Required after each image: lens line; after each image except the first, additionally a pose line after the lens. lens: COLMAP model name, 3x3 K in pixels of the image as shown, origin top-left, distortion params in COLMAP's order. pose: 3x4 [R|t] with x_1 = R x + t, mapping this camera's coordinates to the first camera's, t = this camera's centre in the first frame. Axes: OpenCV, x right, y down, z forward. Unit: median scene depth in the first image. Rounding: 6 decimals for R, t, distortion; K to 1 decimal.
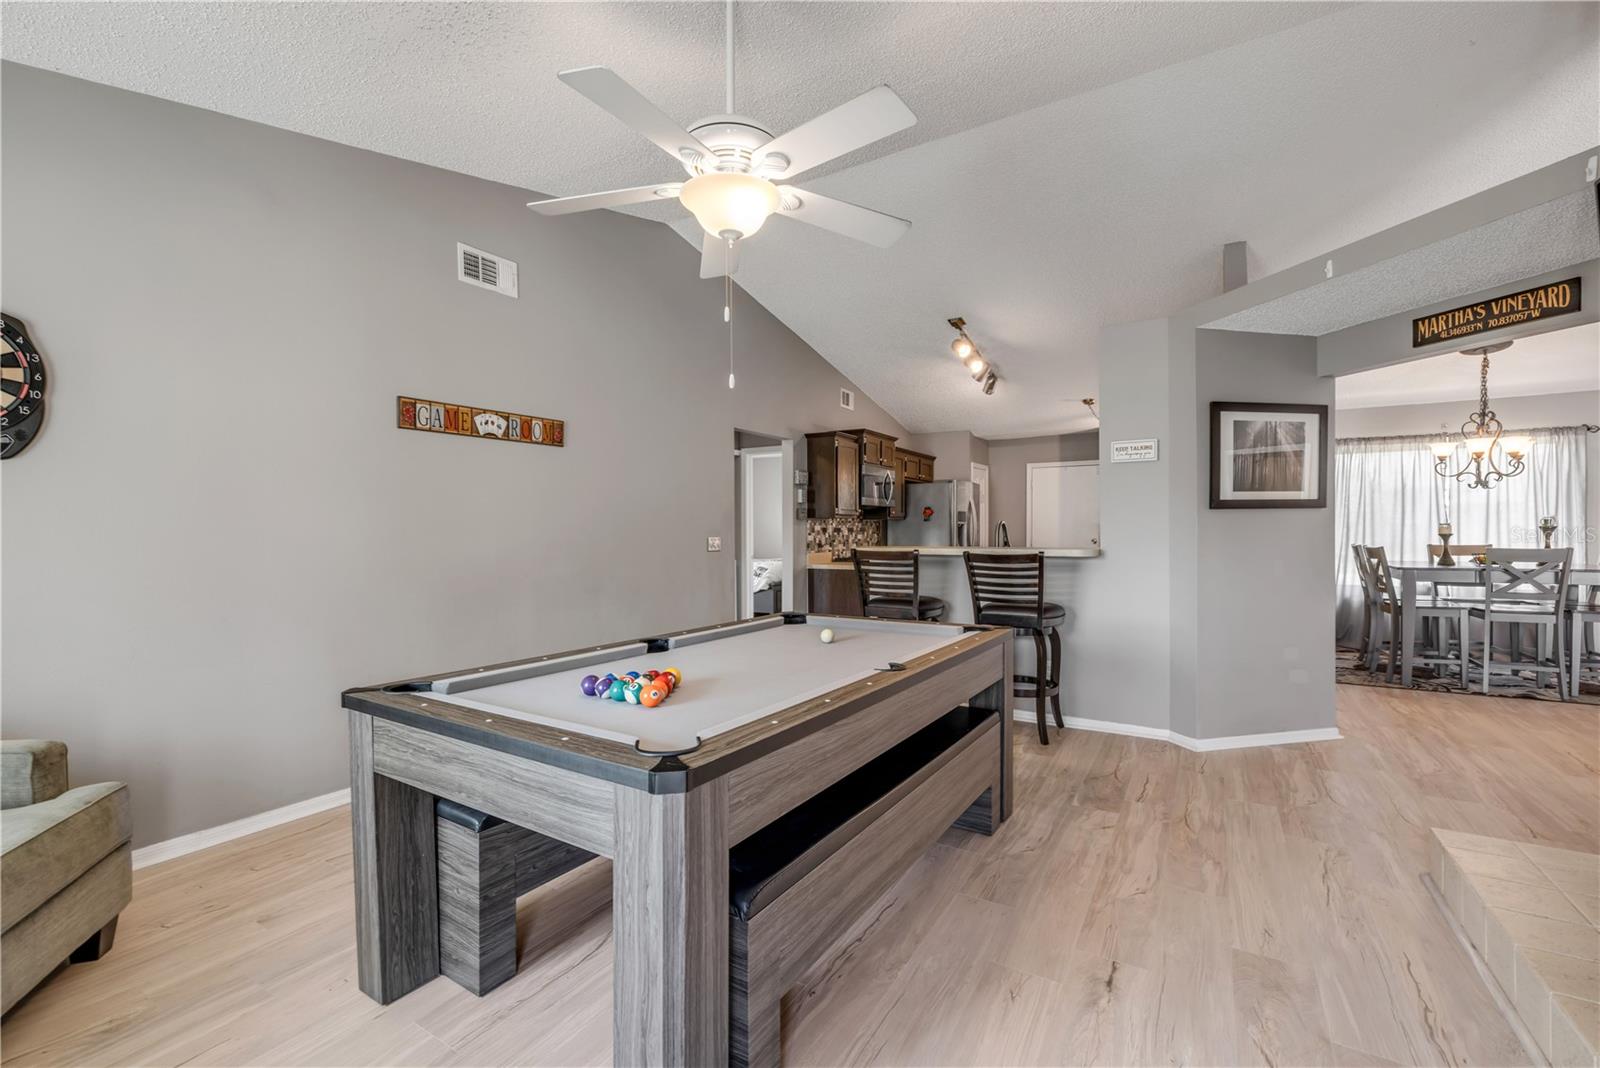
lens RADIAL K [[683.3, 0, 790.2], [0, 683.3, 538.4], [0, 0, 1]] dist [-0.000524, -0.000294]
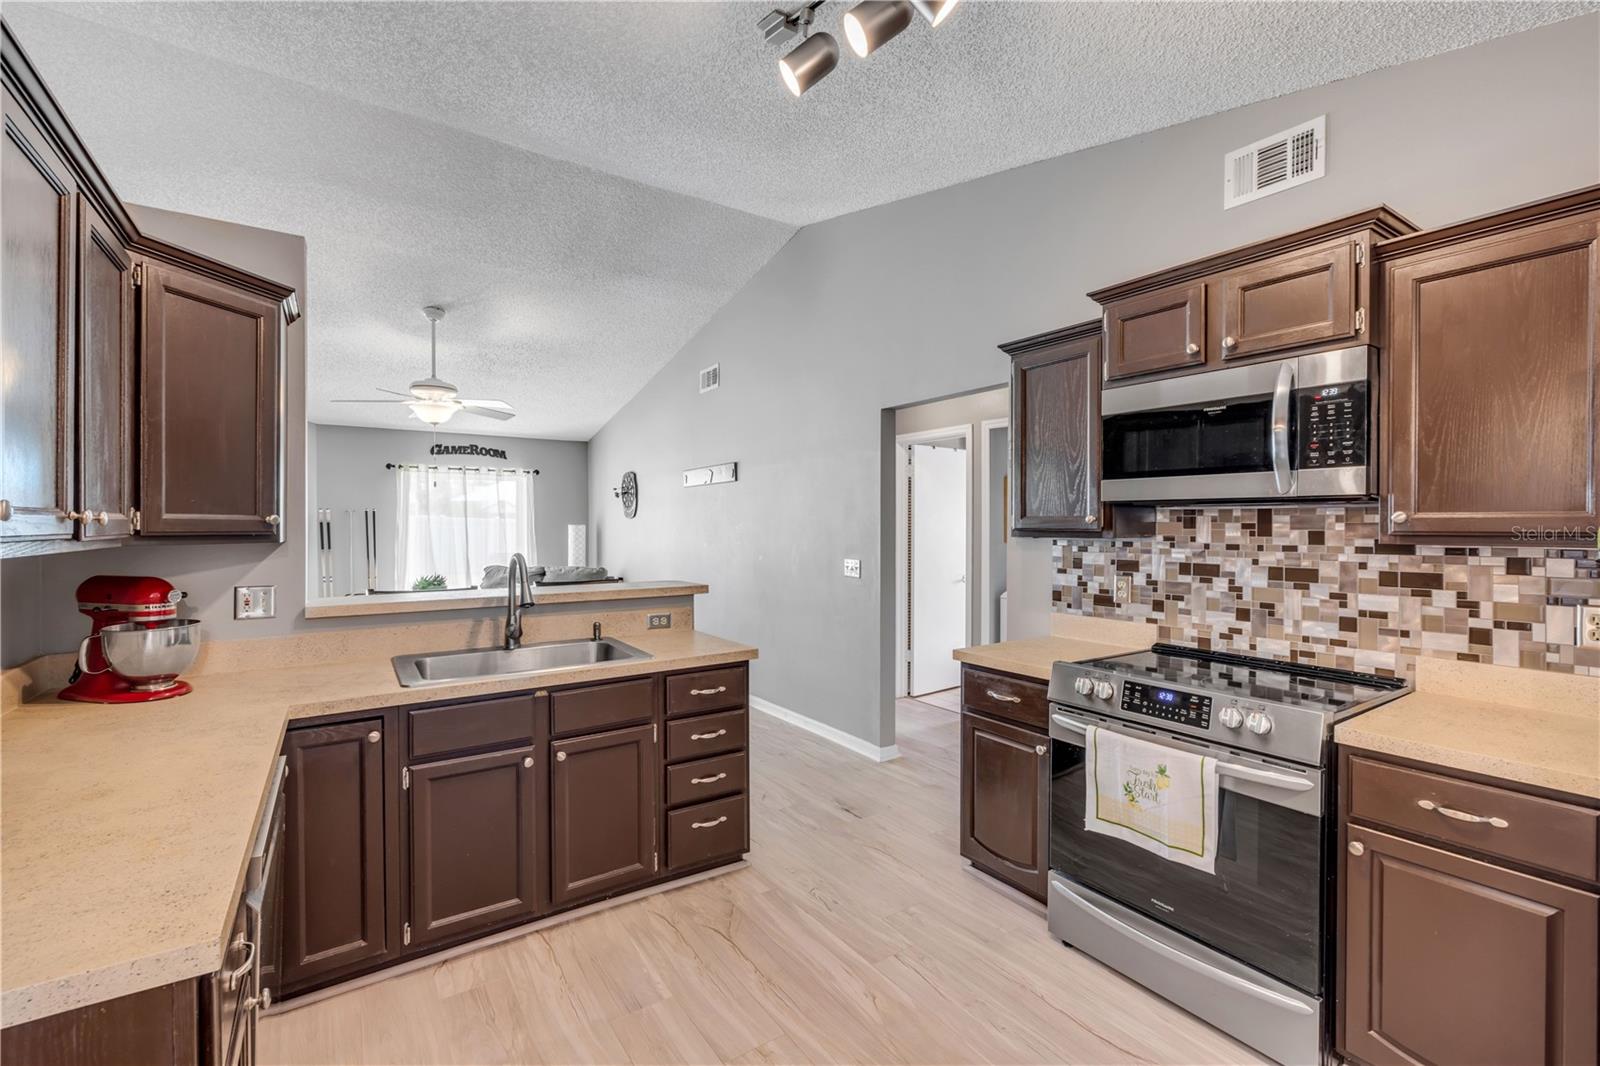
lens RADIAL K [[683.3, 0, 811.7], [0, 683.3, 525.6], [0, 0, 1]] dist [-0.000524, -0.000294]
pose [[-0.403753, 0.013398, -0.914770, 0.512500], [-0.003514, 0.999863, 0.016195, -0.043055], [0.914861, 0.009754, -0.403650, 1.028598]]
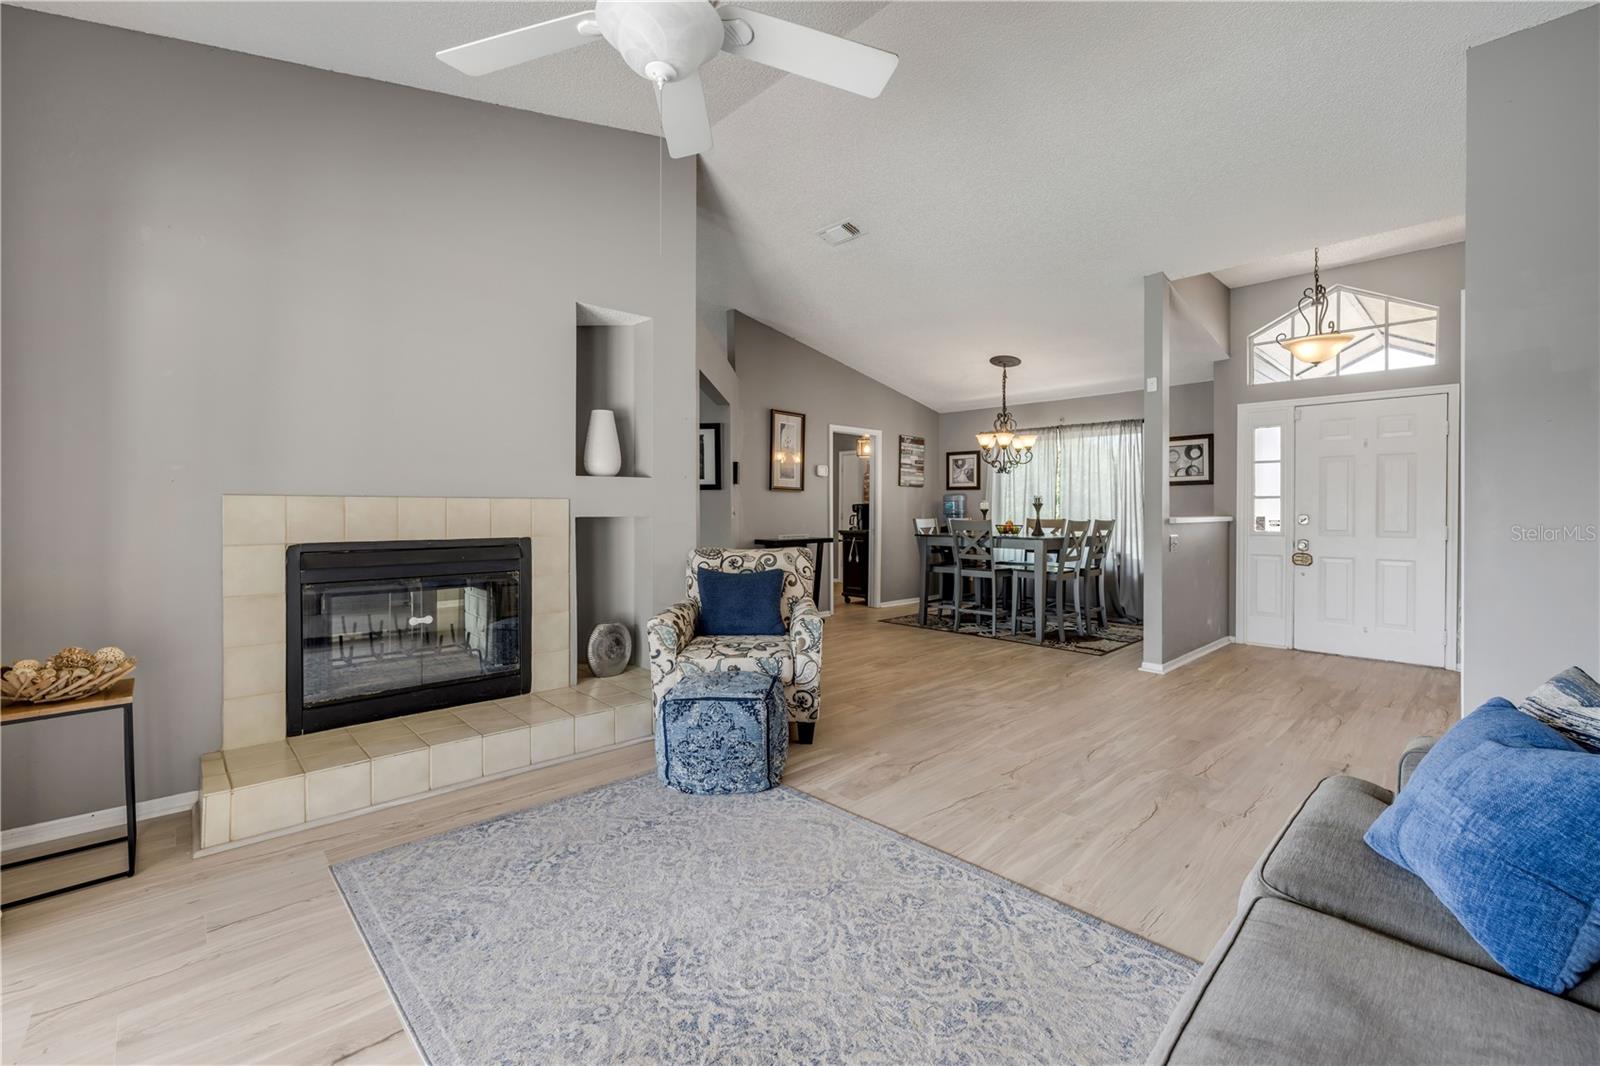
lens RADIAL K [[668.7, 0, 799.0], [0, 668.7, 518.9], [0, 0, 1]] dist [-0.005337, 0.001507]
pose [[0.967676, 0.011180, -0.251950, 0.790566], [-0.009221, 0.999917, 0.008957, 0.002505], [0.252029, -0.006344, 0.967699, -0.239938]]
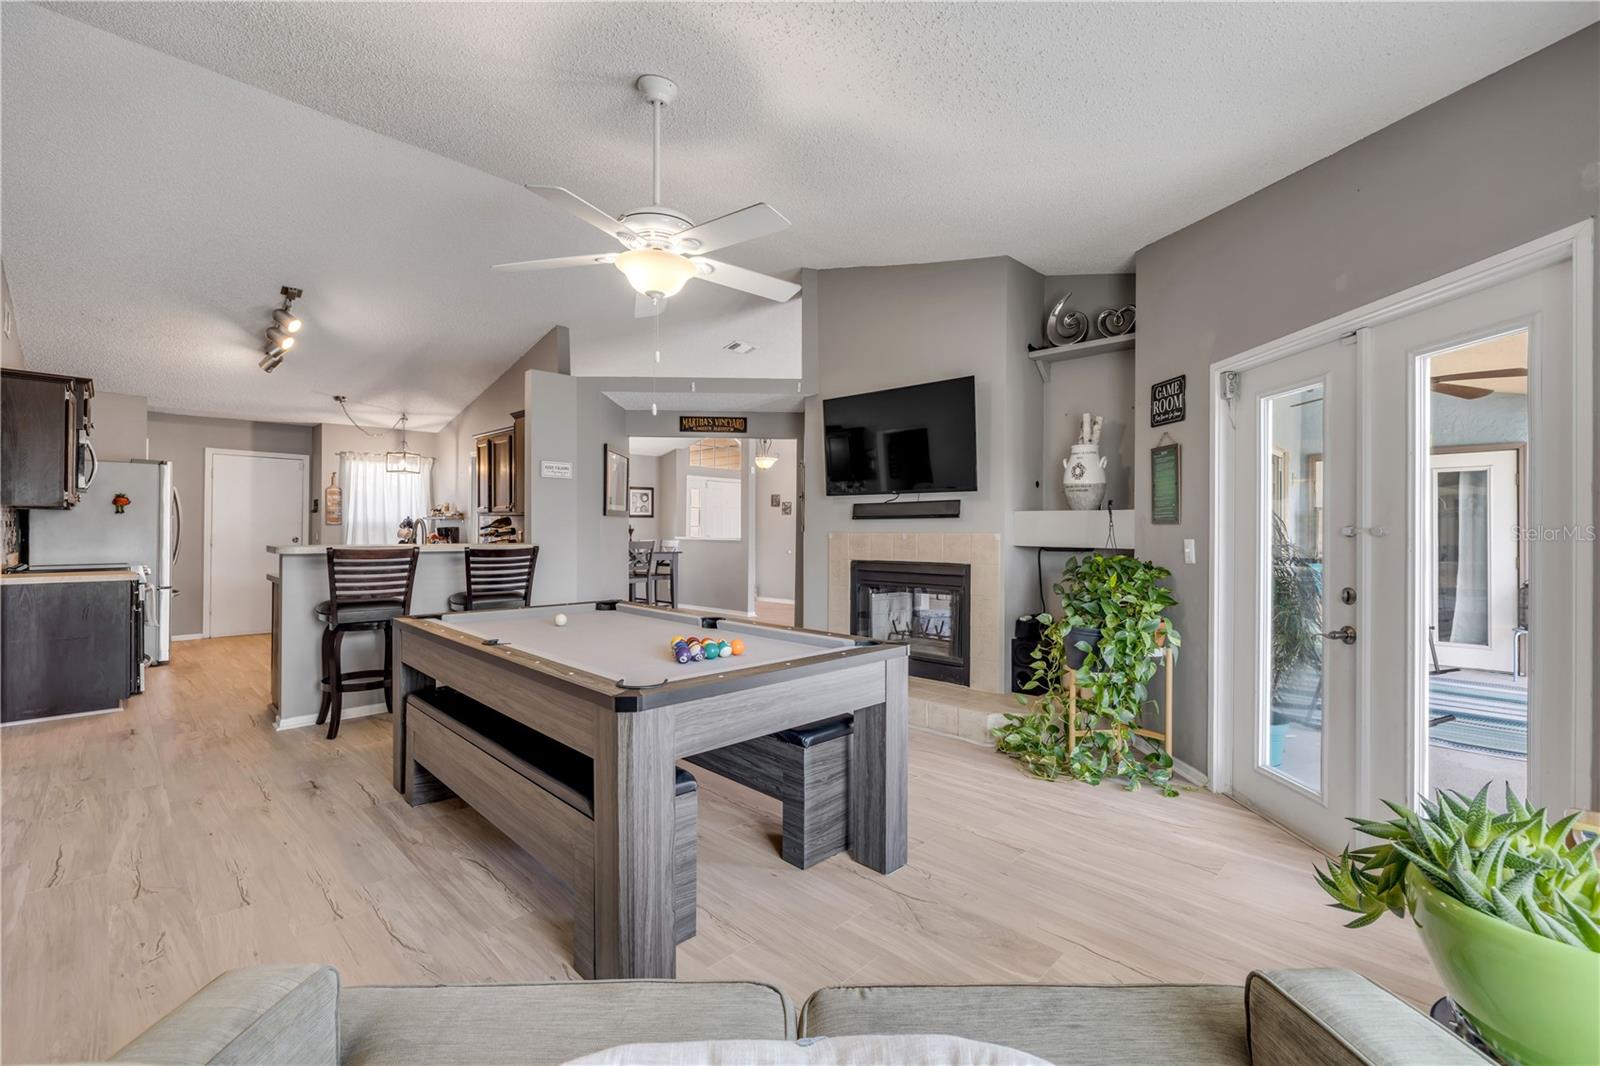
lens RADIAL K [[683.3, 0, 791.5], [0, 683.3, 531.7], [0, 0, 1]] dist [-0.000524, -0.000294]
pose [[0.226113, 0.006293, 0.974081, -0.409604], [0.002367, 0.999973, -0.007010, 0.001471], [-0.974098, 0.003891, 0.226092, 0.153242]]
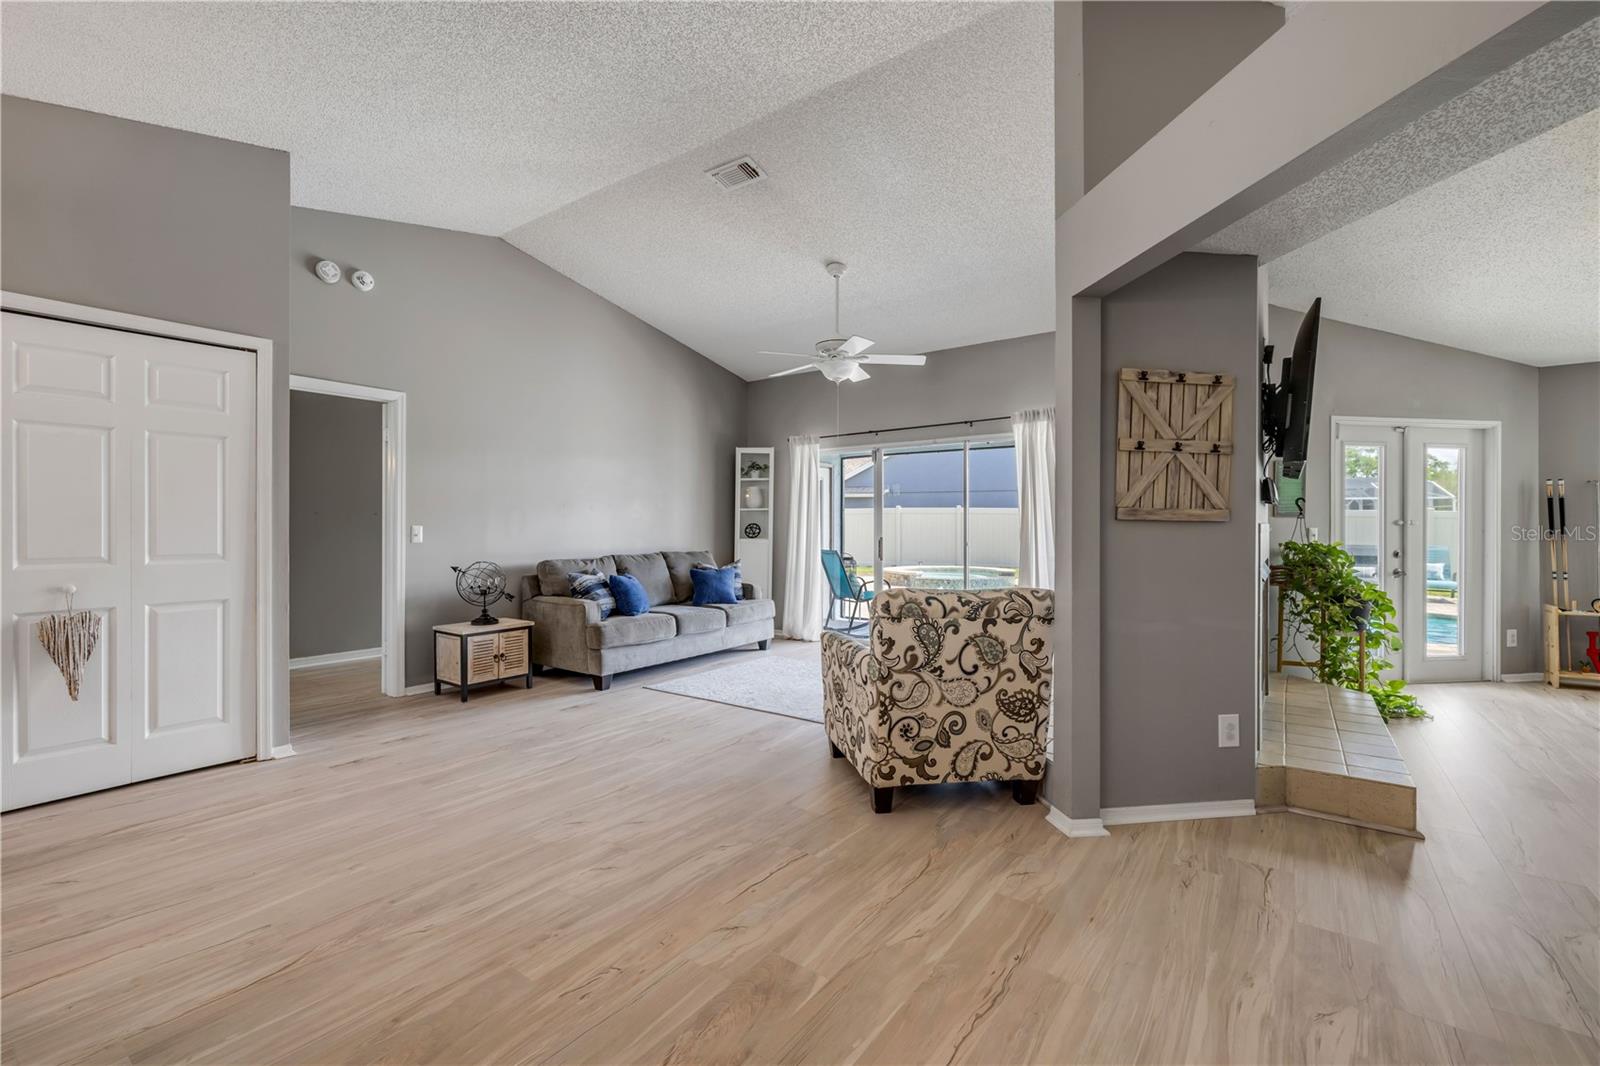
lens RADIAL K [[683.3, 0, 790.1], [0, 683.3, 530.3], [0, 0, 1]] dist [-0.000524, -0.000294]
pose [[-0.996591, 0.004965, 0.082353, 0.663034], [0.005782, 0.999936, 0.009685, -0.004886], [-0.082300, 0.010128, -0.996556, 0.779429]]
